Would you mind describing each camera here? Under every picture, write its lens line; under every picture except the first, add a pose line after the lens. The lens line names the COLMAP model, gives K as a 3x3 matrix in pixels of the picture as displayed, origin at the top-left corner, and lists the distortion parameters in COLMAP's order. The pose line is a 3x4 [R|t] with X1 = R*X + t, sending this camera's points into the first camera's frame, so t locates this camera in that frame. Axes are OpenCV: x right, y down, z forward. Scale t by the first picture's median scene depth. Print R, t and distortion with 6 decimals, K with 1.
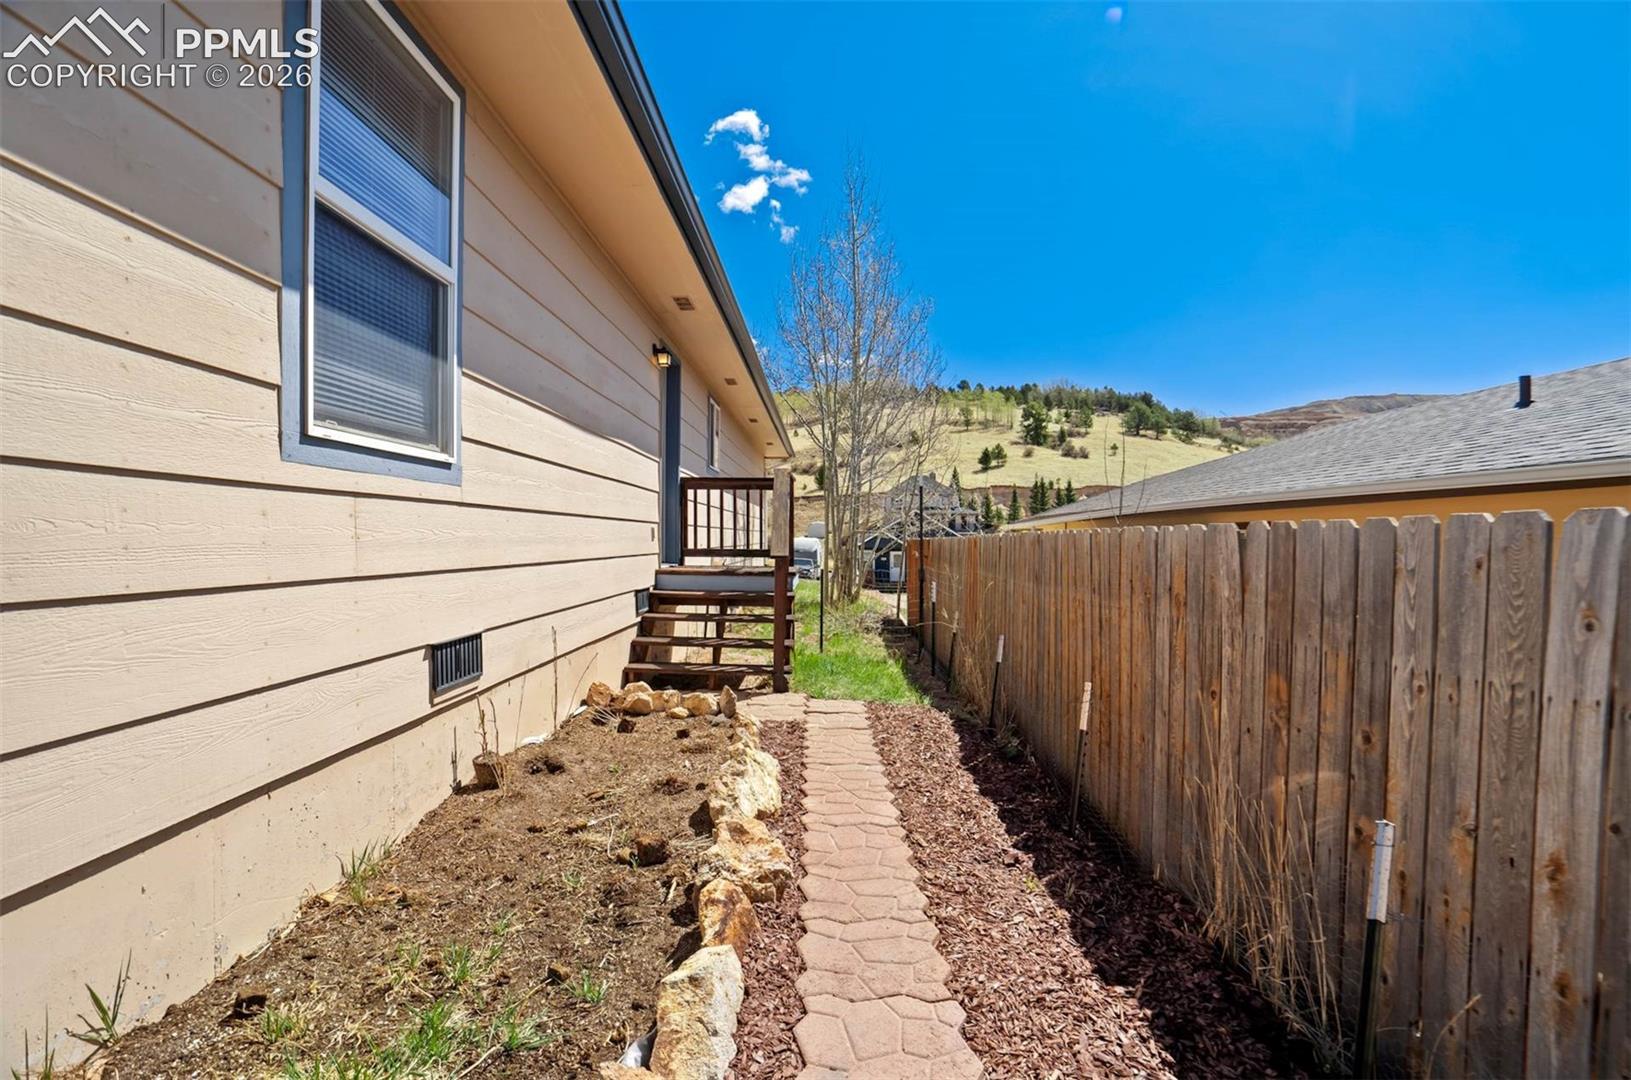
lens RADIAL K [[742.8, 0, 815.5], [0, 742.8, 540.0], [0, 0, 1]] dist [0.000300, -0.000021]
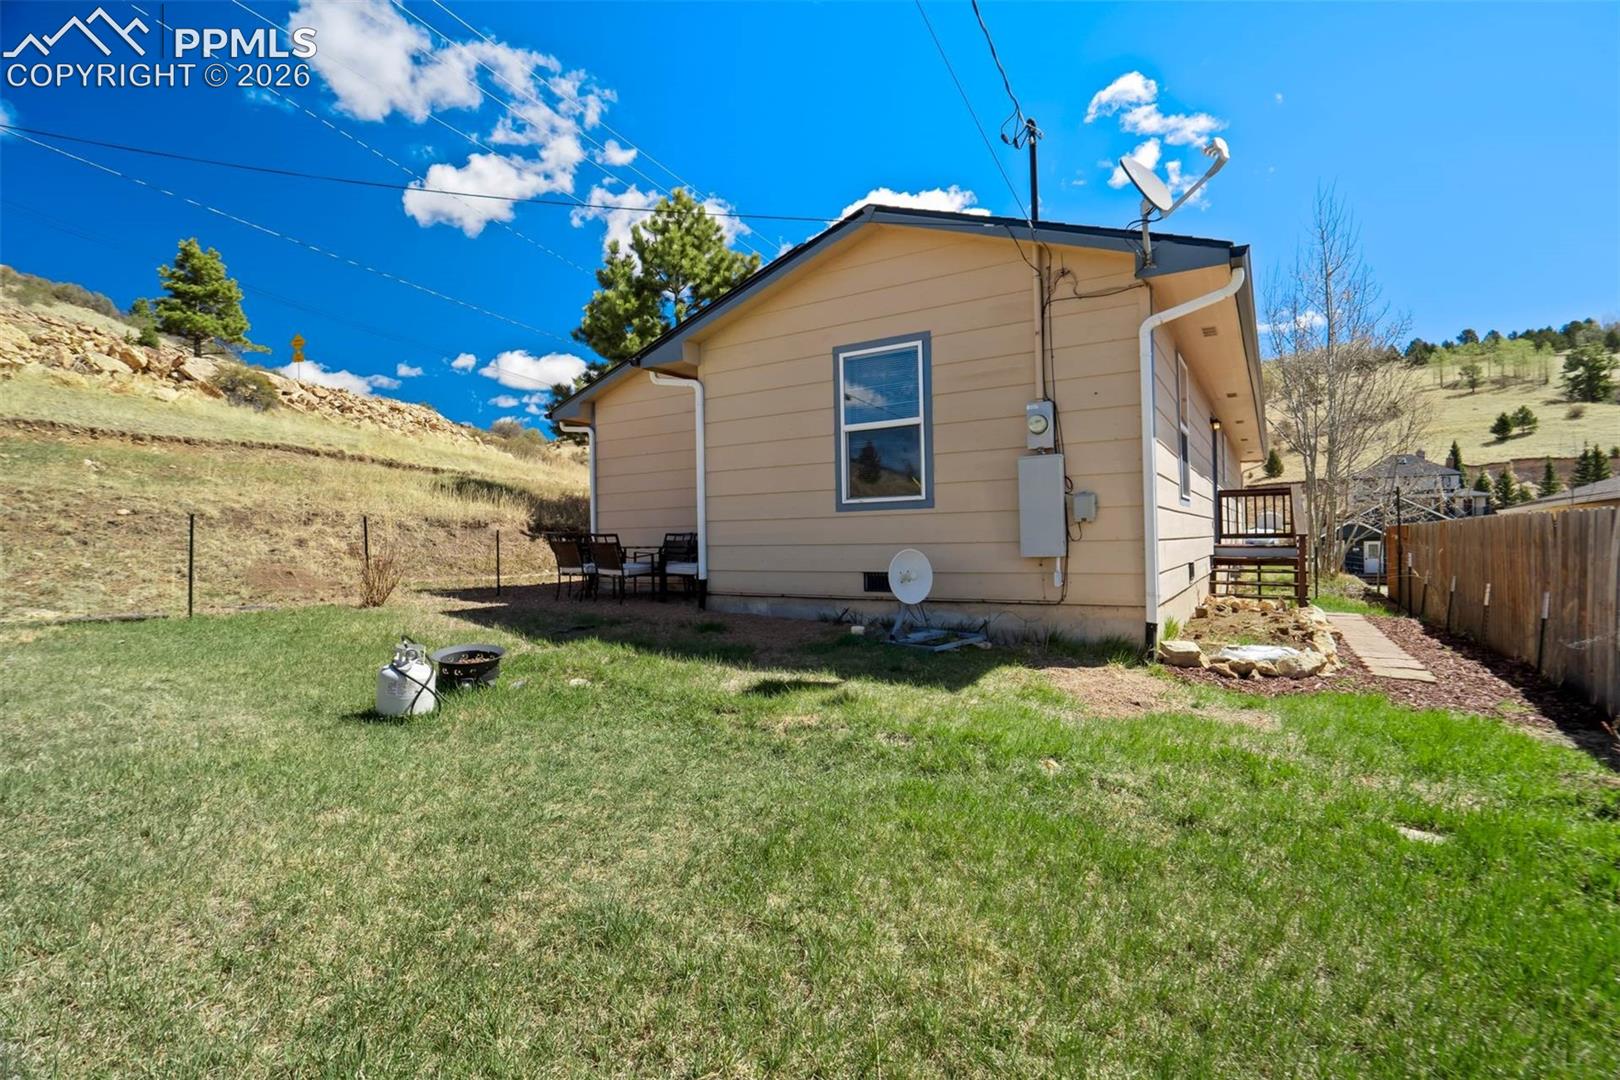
lens RADIAL K [[833.0, 0, 810.0], [0, 833.0, 540.0], [0, 0, 1]] dist [-0.000932, 0.015639]
pose [[0.886560, -0.021803, -0.462099, -0.021275], [0.021965, 0.999746, -0.005029, 0.002279], [0.462091, -0.005691, 0.886814, -0.169678]]
